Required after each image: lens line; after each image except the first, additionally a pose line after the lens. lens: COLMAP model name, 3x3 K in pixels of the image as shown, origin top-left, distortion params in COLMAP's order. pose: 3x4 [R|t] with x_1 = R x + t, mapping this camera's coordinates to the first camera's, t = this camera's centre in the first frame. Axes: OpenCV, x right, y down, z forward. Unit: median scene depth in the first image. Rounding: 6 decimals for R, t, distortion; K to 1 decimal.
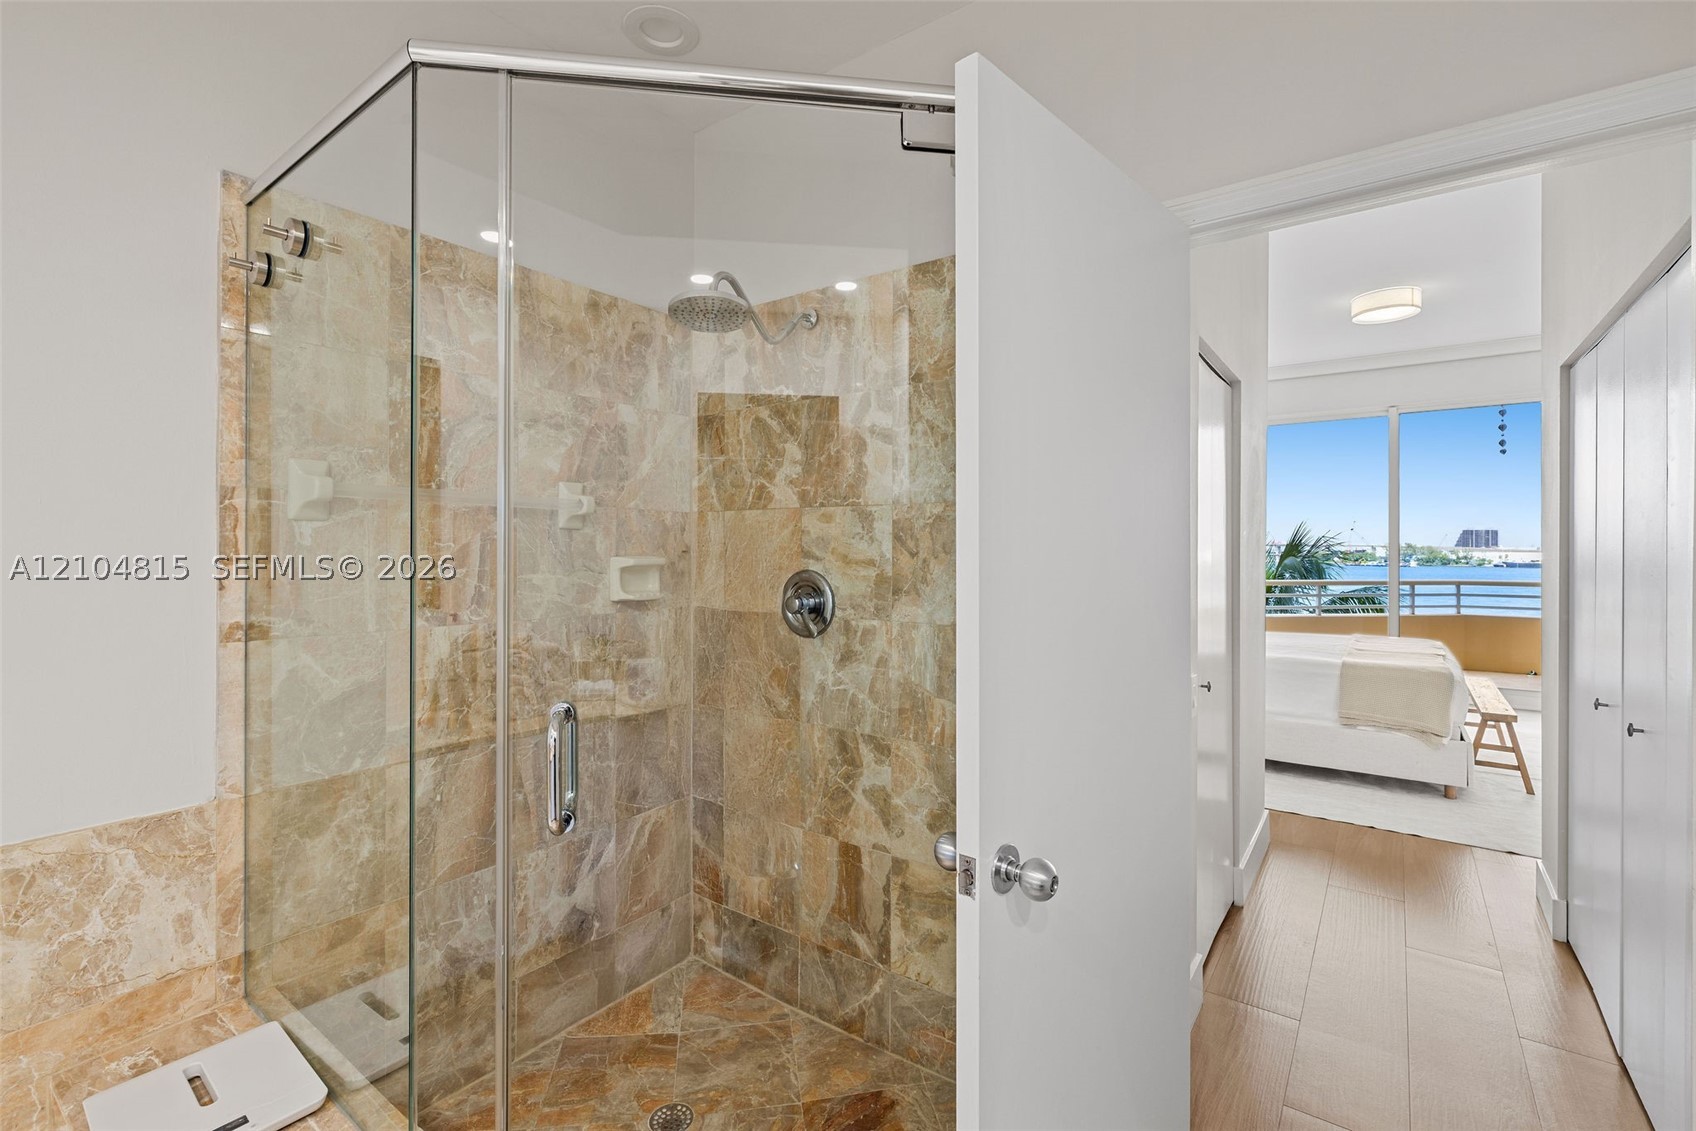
lens RADIAL K [[775.2, 0, 833.6], [0, 775.2, 550.0], [0, 0, 1]] dist [0.008241, 0.000371]
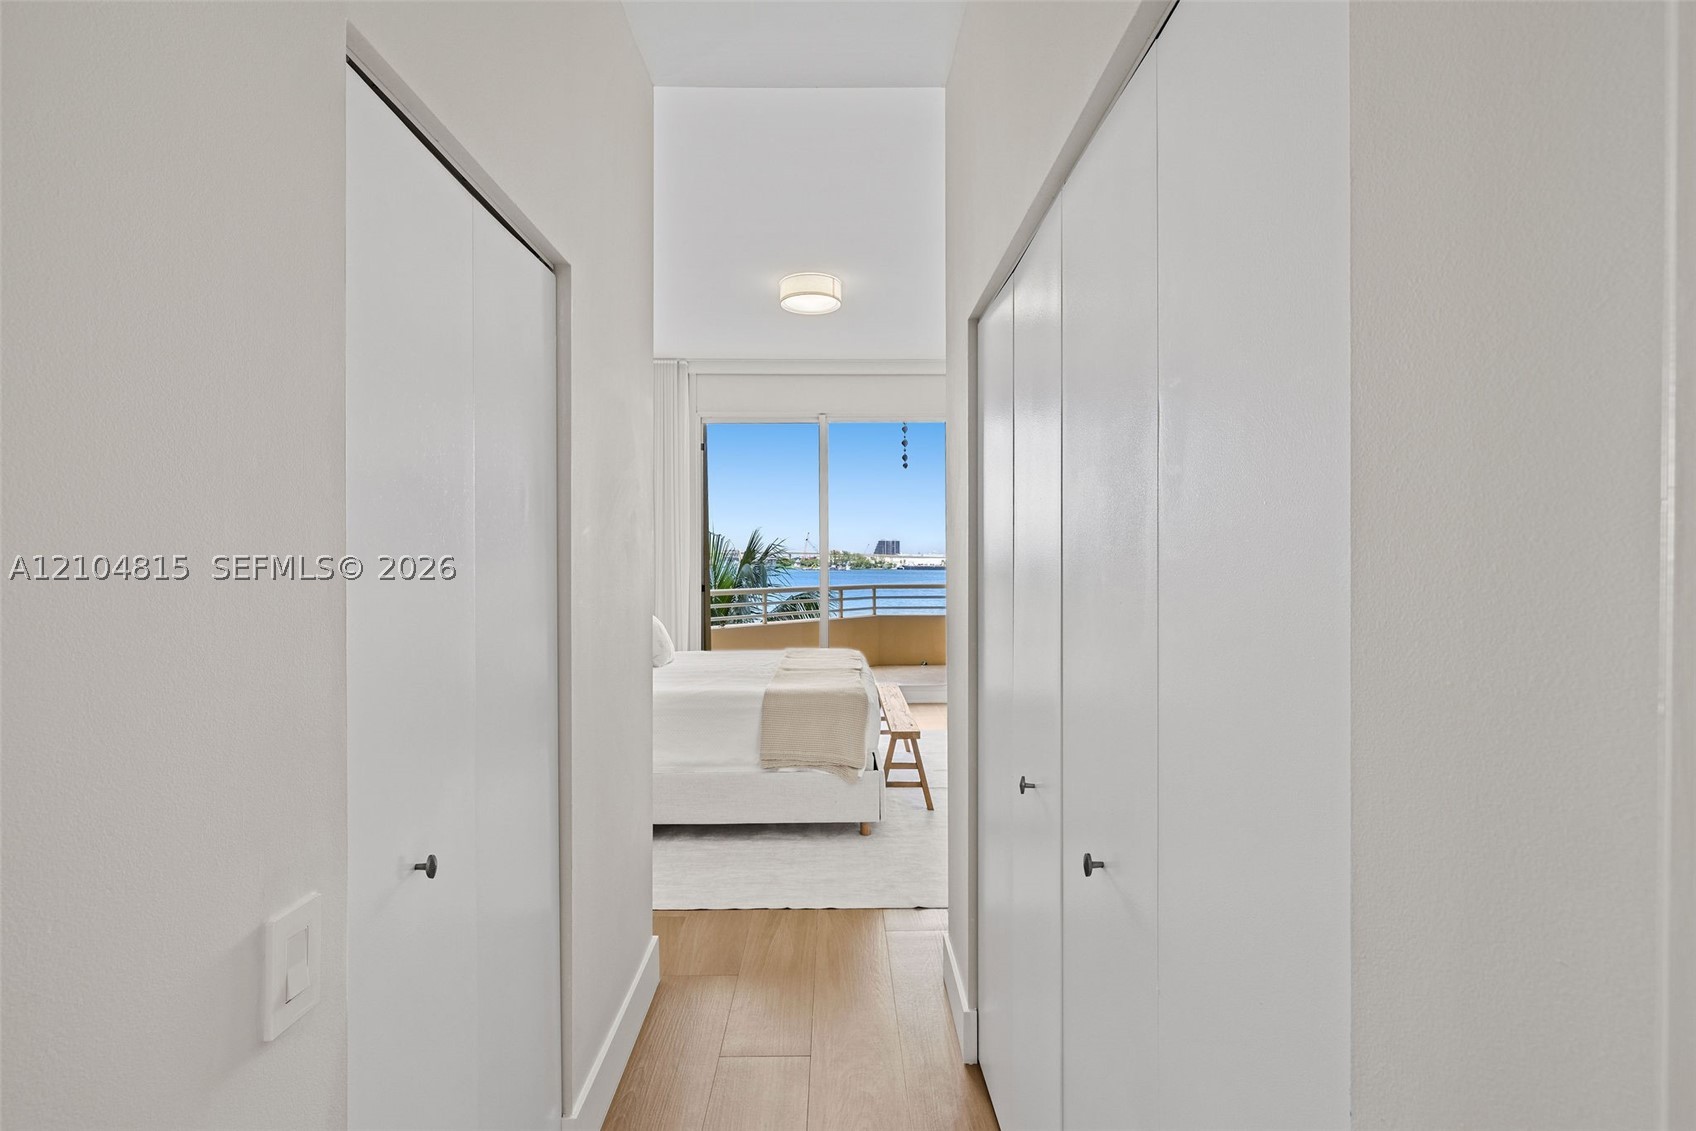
lens RADIAL K [[775.2, 0, 846.4], [0, 775.2, 559.4], [0, 0, 1]] dist [0.008241, 0.000371]
pose [[0.803672, -0.006154, 0.595041, 0.192449], [0.005083, 0.999981, 0.003477, -0.000714], [-0.595051, 0.000230, 0.803688, 0.233268]]
